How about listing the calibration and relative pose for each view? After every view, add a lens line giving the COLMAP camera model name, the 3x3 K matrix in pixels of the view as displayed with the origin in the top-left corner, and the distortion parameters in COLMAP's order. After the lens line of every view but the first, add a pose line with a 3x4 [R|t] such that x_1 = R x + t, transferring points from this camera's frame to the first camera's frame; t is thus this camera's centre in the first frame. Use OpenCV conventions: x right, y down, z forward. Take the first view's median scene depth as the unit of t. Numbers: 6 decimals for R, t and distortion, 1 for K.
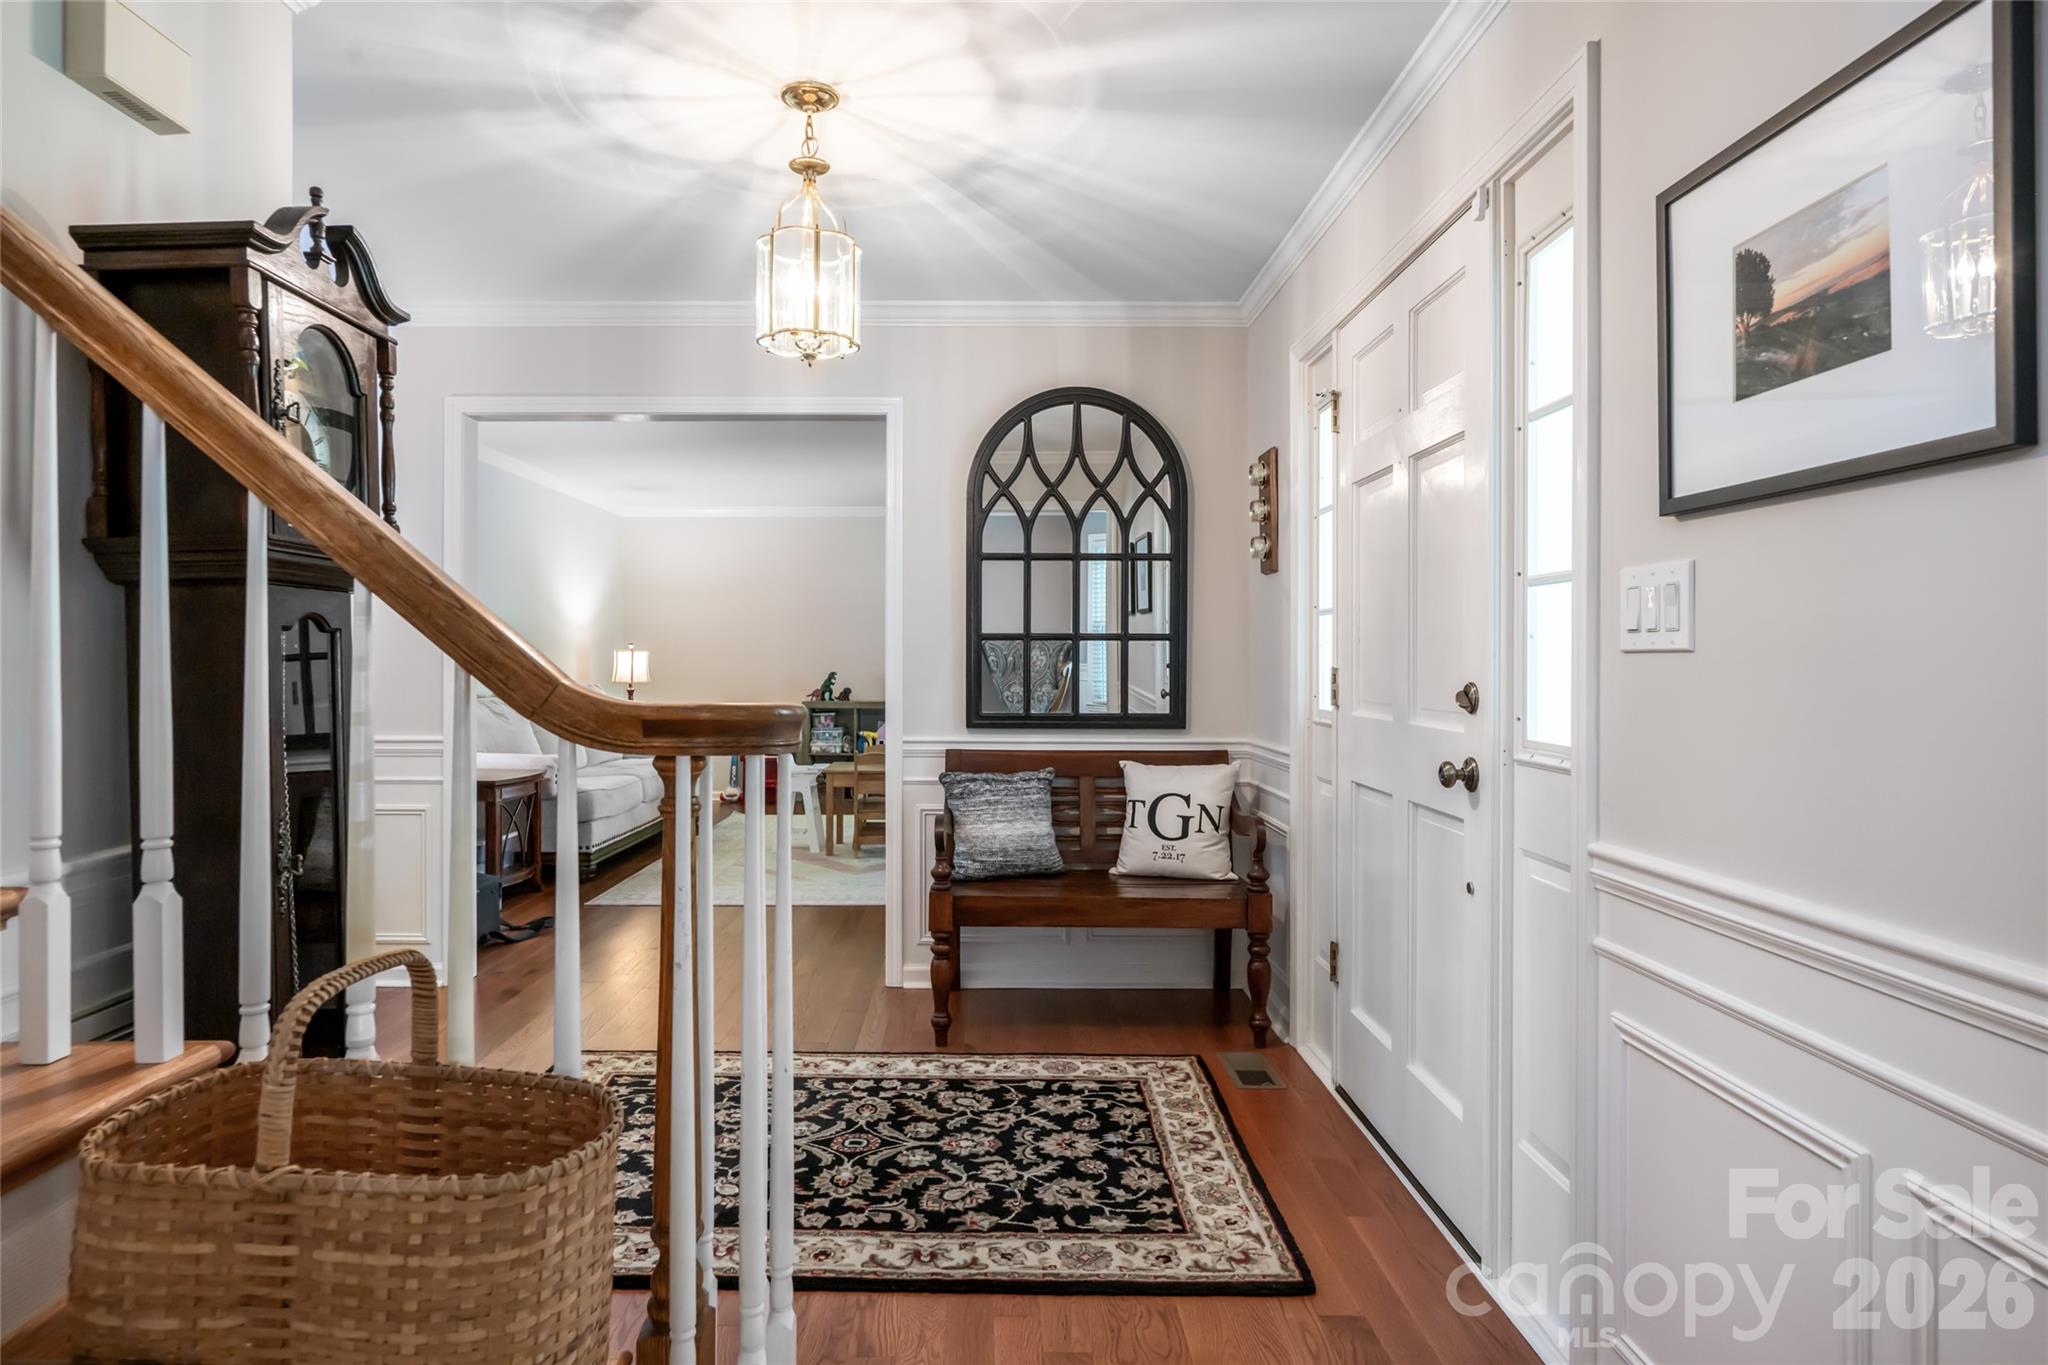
lens RADIAL K [[1153.4, 0, 963.8], [0, 1153.4, 666.1], [0, 0, 1]] dist [0.000854, -0.001952]
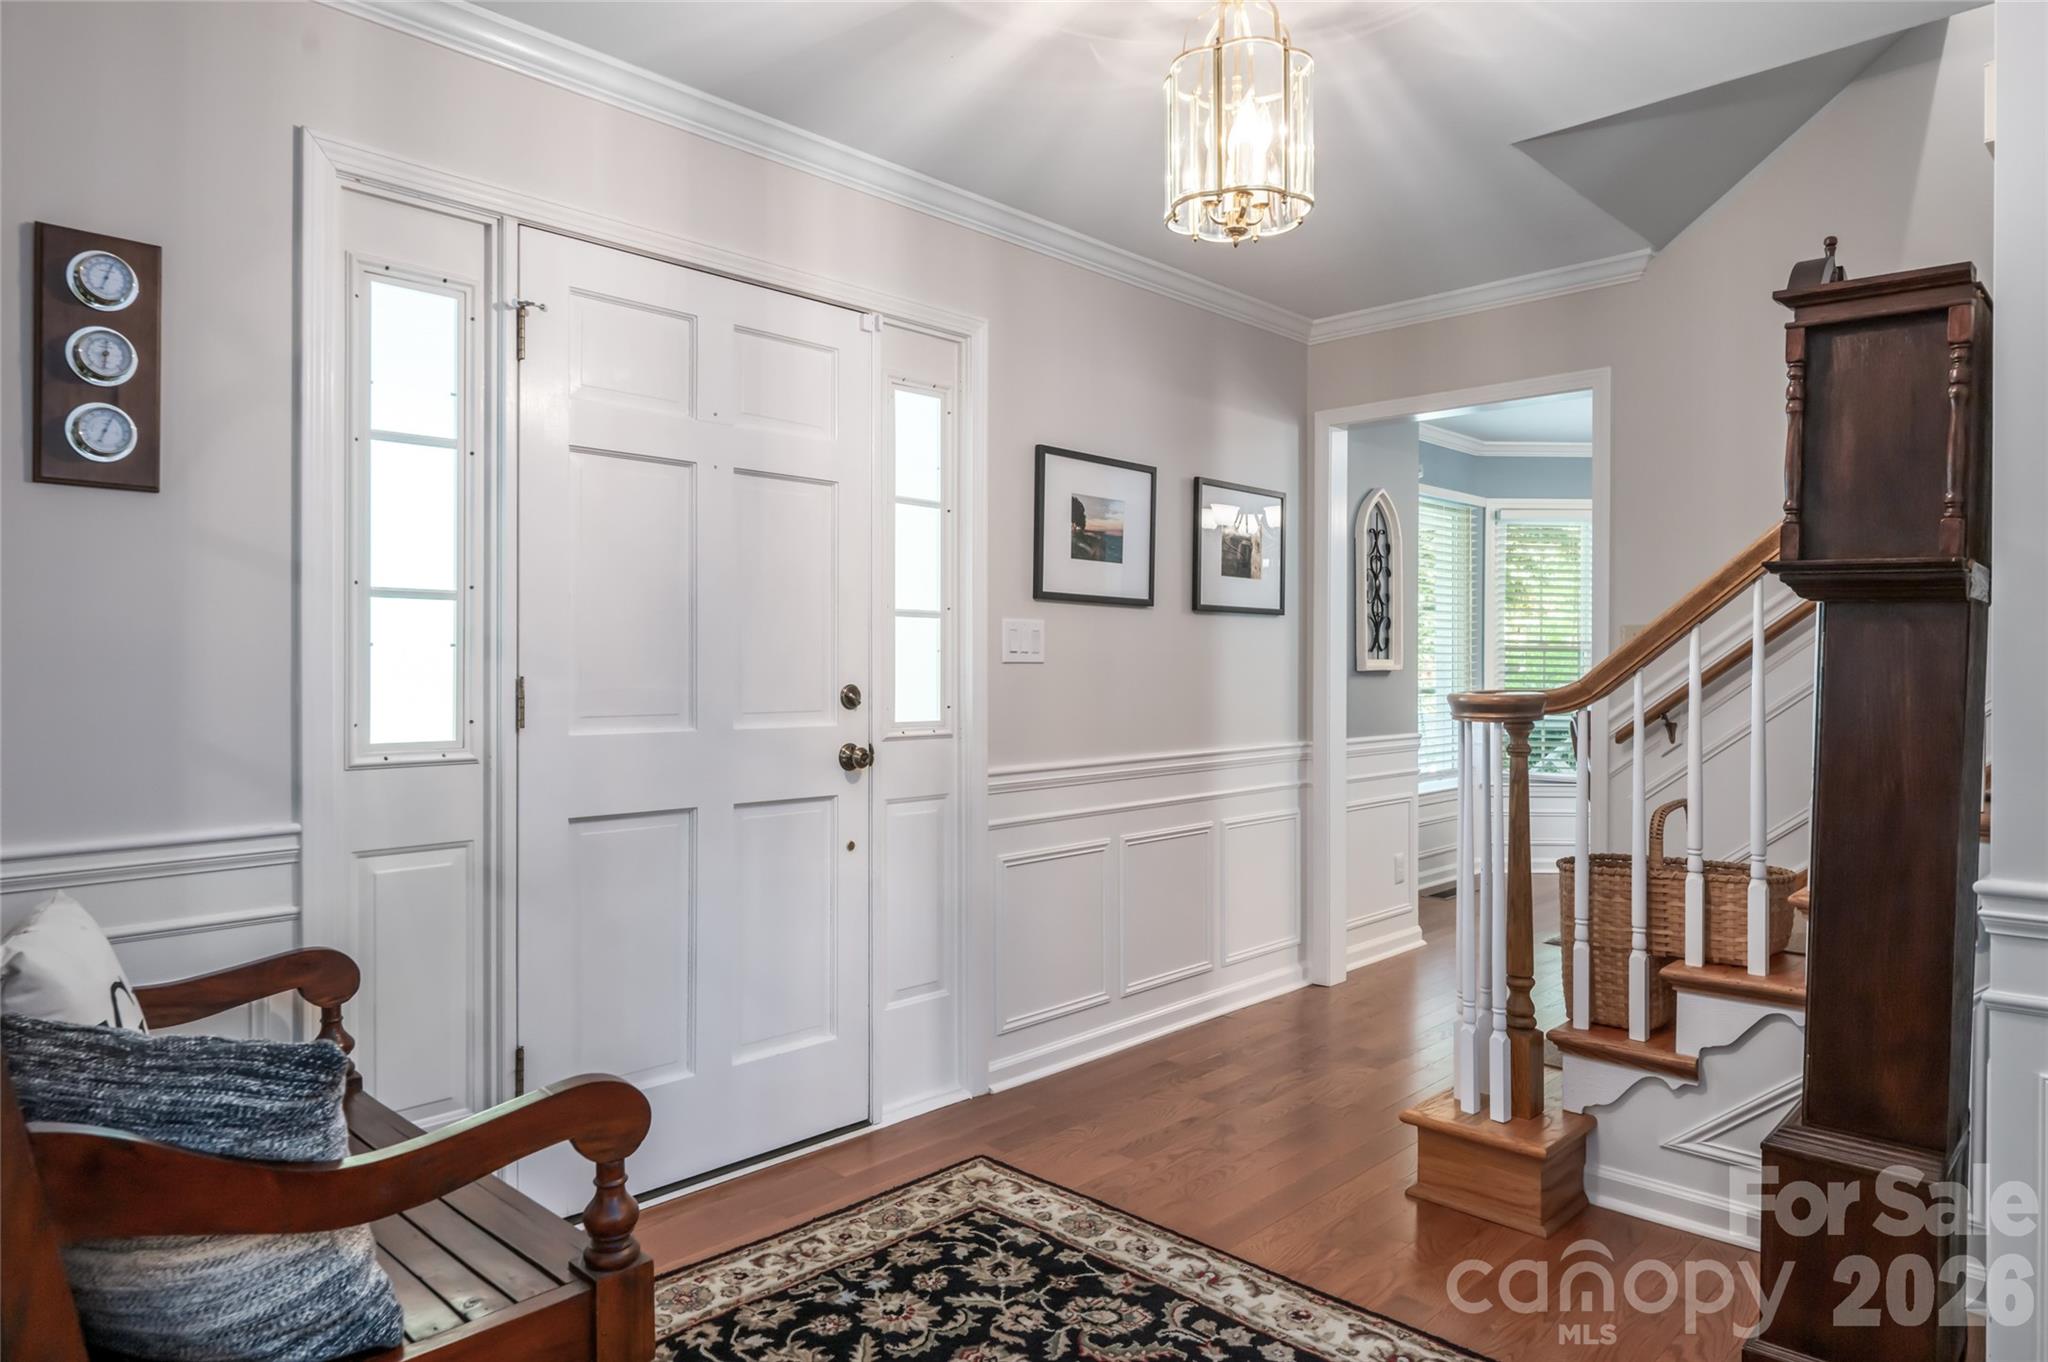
lens RADIAL K [[1261.1, 0, 1018.2], [0, 1261.1, 674.9], [0, 0, 1]] dist [0.005194, 0.000252]
pose [[-0.740457, -0.008729, 0.672047, -0.586555], [-0.000359, 0.999921, 0.012592, -0.012994], [-0.672103, 0.009083, -0.740402, 1.765066]]
